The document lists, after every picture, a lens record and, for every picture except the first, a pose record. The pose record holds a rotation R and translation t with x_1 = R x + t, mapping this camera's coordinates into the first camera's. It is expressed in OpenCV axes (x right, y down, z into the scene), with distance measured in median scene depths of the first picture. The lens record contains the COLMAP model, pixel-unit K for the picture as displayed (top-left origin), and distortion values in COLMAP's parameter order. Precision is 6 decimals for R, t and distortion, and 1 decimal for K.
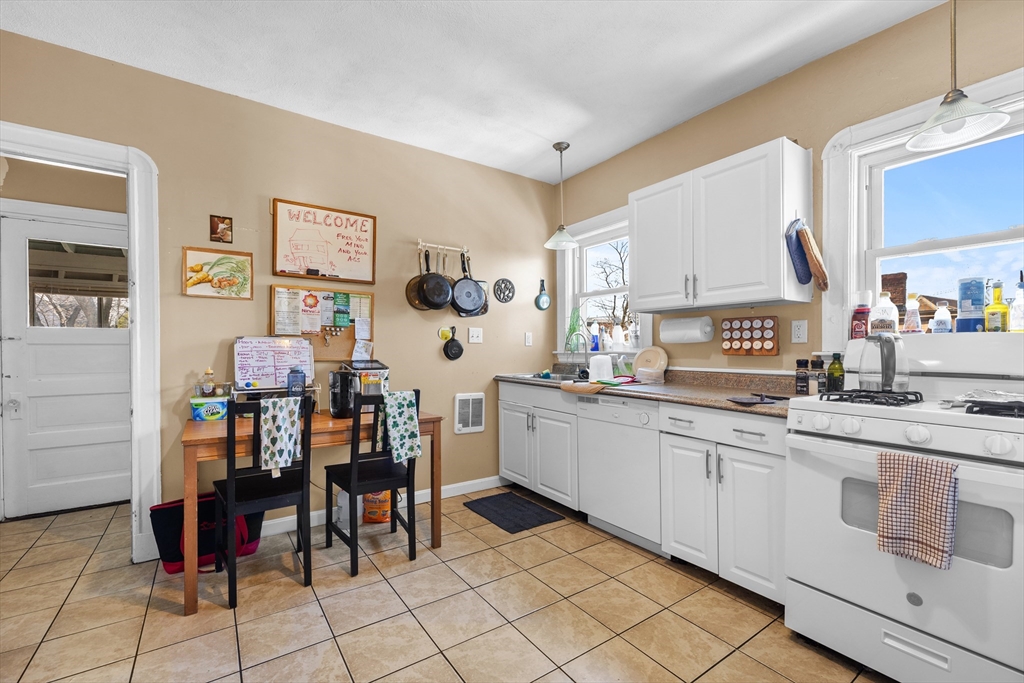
lens RADIAL K [[433.4, 0, 509.1], [0, 433.4, 351.3], [0, 0, 1]] dist [0.000106, -0.000030]
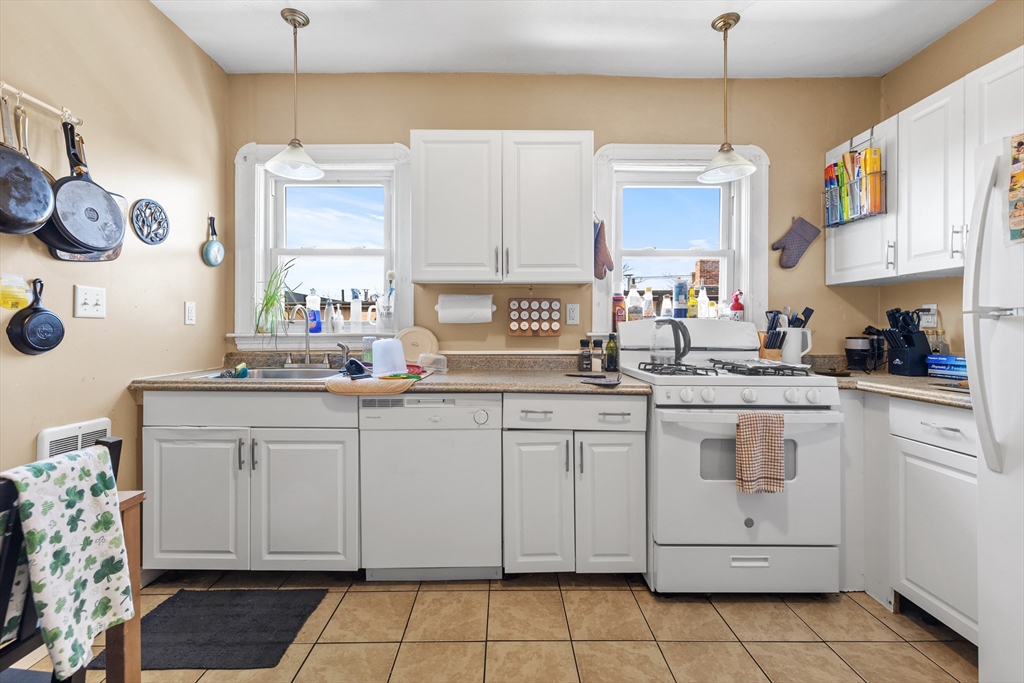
lens RADIAL K [[438.6, 0, 509.0], [0, 438.6, 327.6], [0, 0, 1]] dist [0.000146, -0.000156]
pose [[0.561844, 0.004834, 0.827229, -0.306530], [0.004129, 0.999954, -0.008649, -0.002301], [-0.827233, 0.008275, 0.561798, 0.467603]]
